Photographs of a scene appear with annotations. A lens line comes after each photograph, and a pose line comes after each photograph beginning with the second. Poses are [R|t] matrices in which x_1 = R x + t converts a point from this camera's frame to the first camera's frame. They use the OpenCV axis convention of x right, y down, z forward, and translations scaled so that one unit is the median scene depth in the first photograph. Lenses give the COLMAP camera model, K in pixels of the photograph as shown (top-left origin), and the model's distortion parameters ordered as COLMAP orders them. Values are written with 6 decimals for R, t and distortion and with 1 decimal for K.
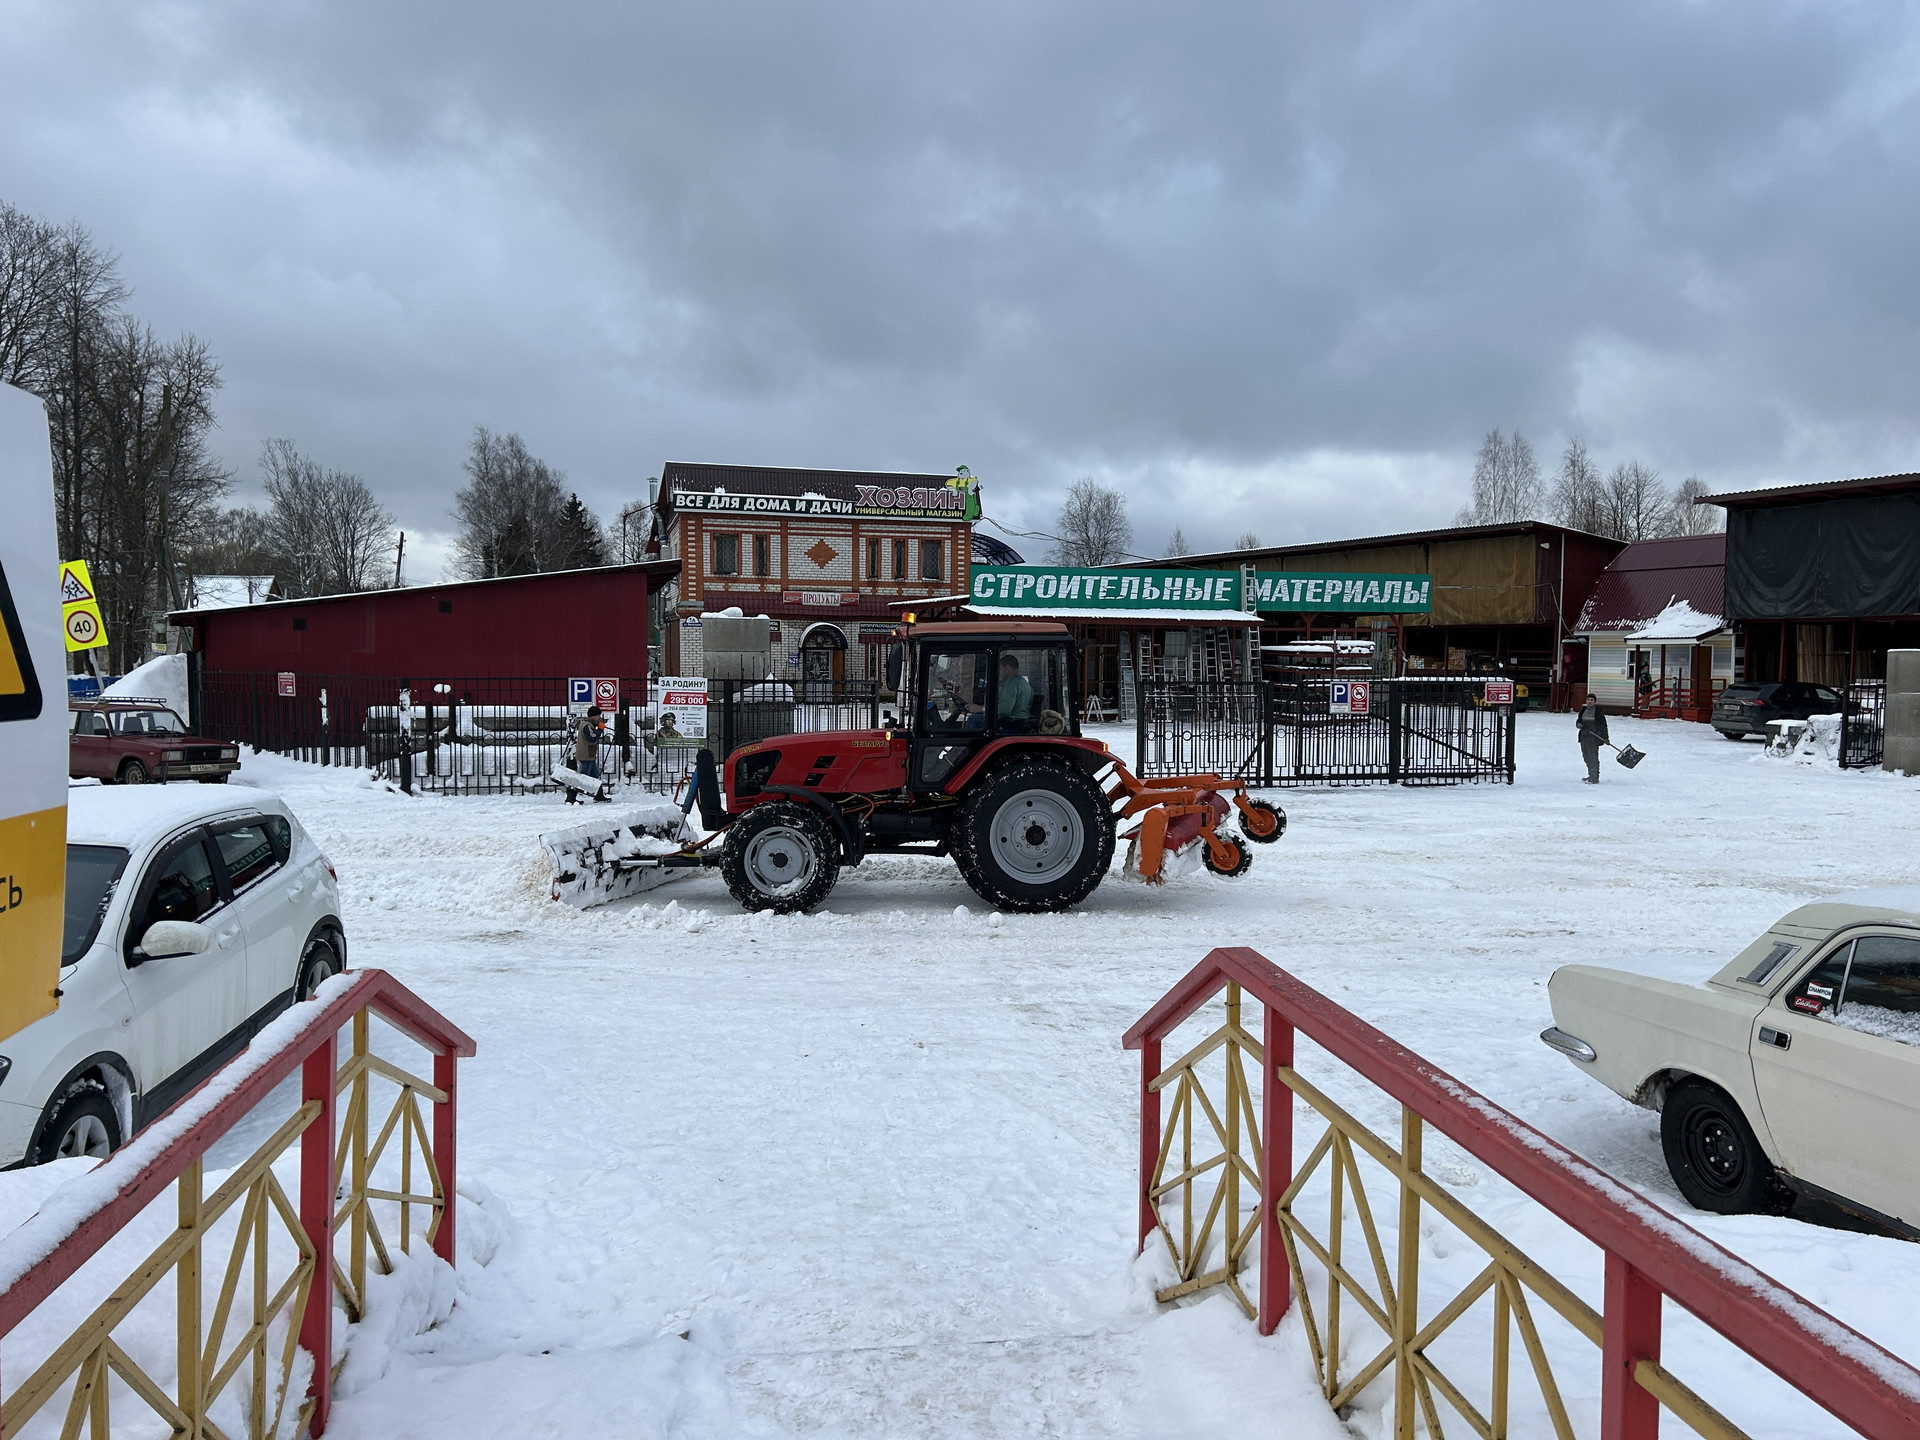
lens RADIAL K [[1406.1, 0, 956.4], [0, 1406.1, 718.9], [0, 0, 1]] dist [0.031041, -0.036394]
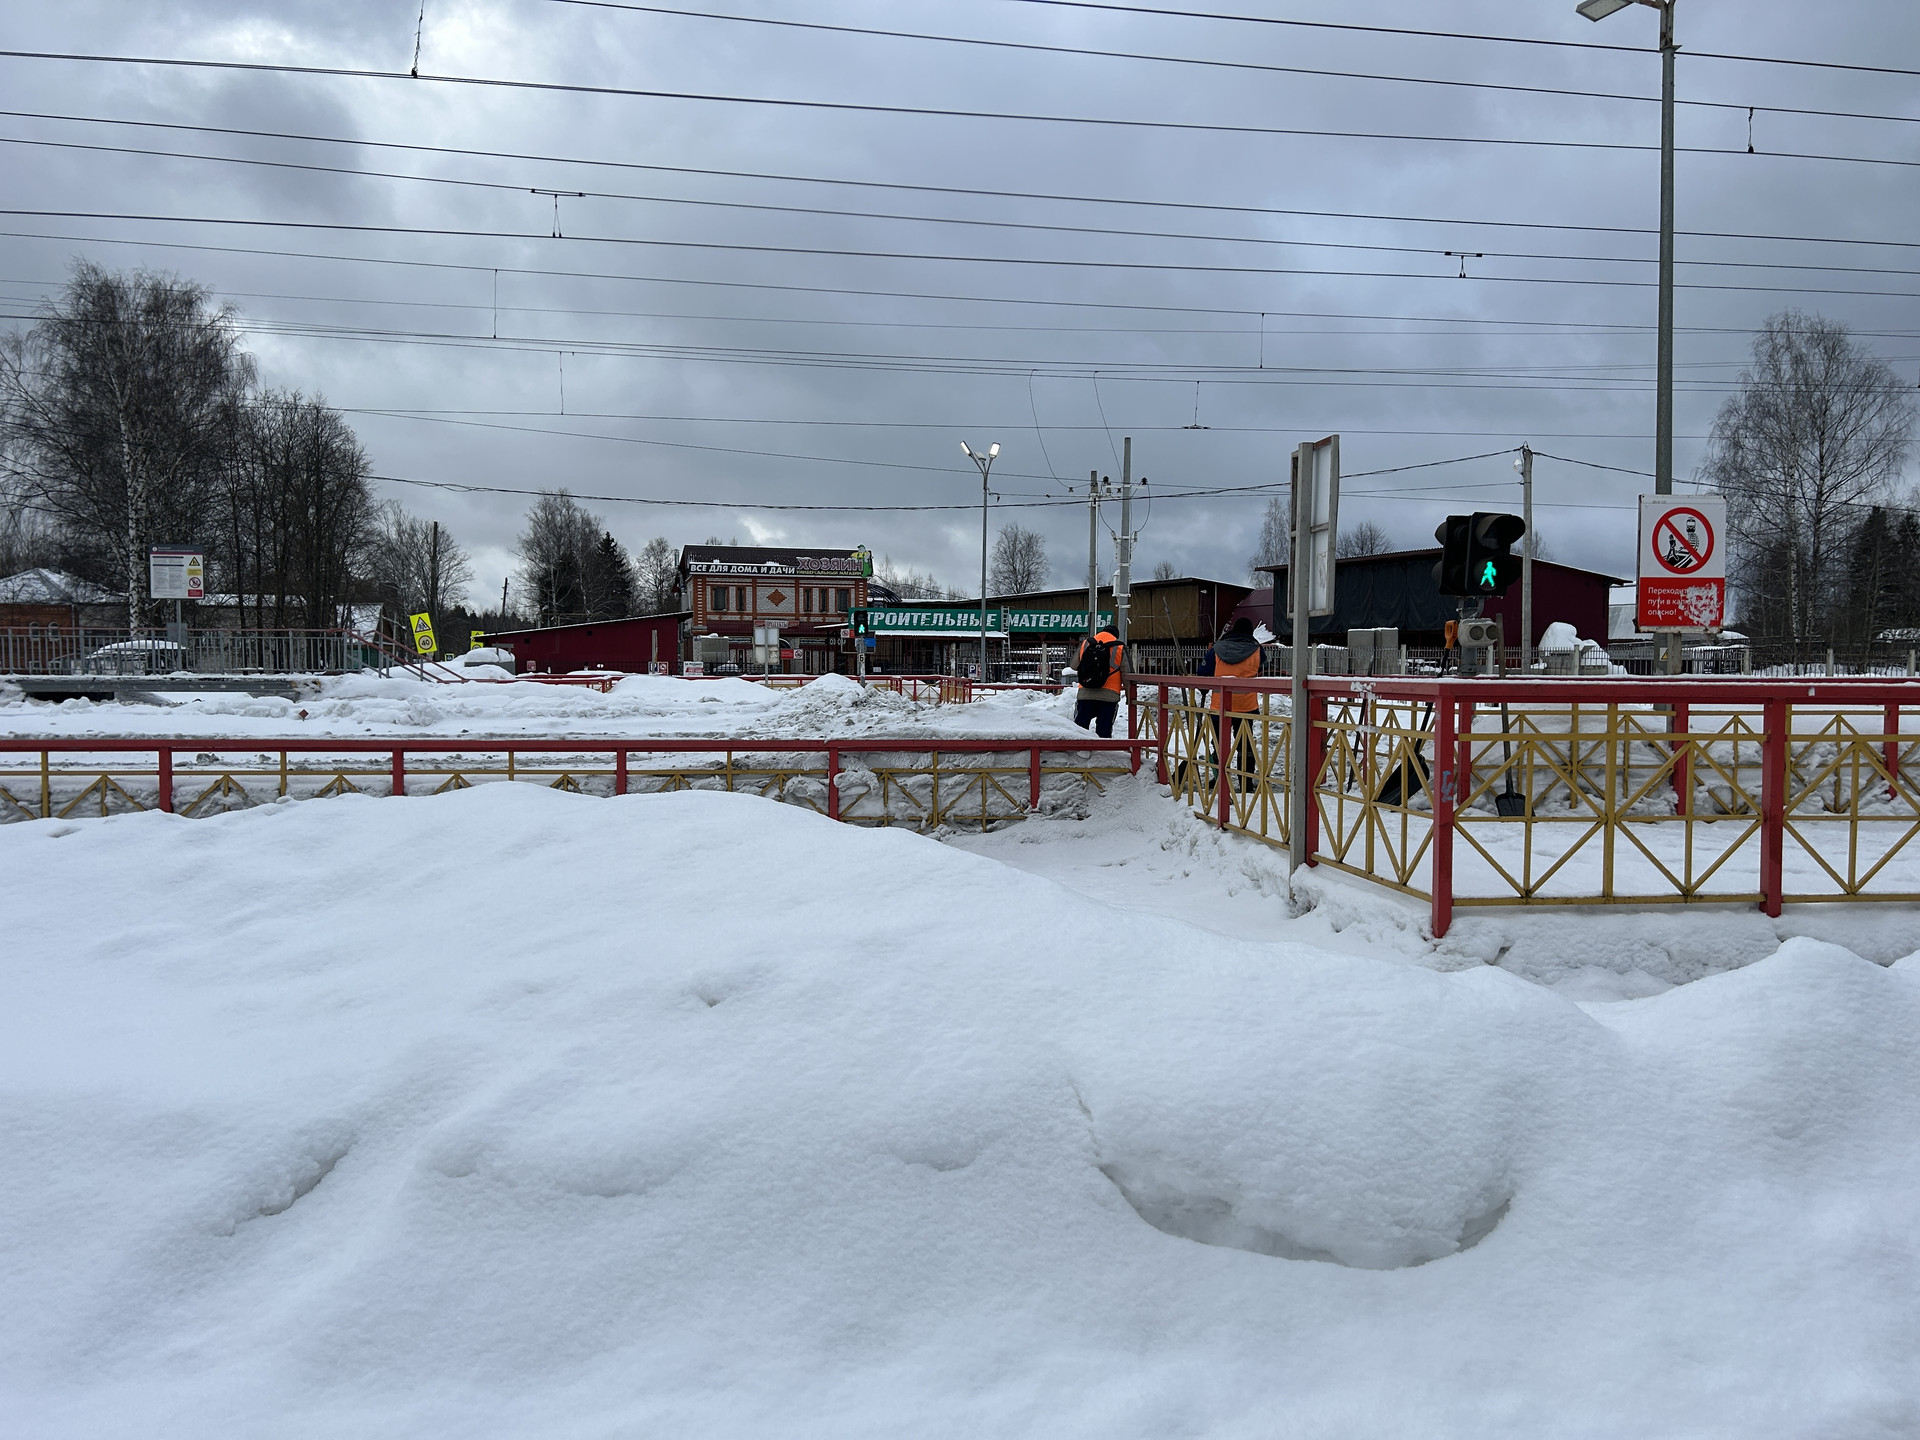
lens RADIAL K [[1523.8, 0, 961.5], [0, 1523.8, 719.0], [0, 0, 1]] dist [0.035920, 0.001409]
pose [[0.999779, -0.001929, -0.020926, 0.164720], [0.001653, 0.999912, -0.013180, 0.052888], [0.020949, 0.013143, 0.999694, -0.825829]]
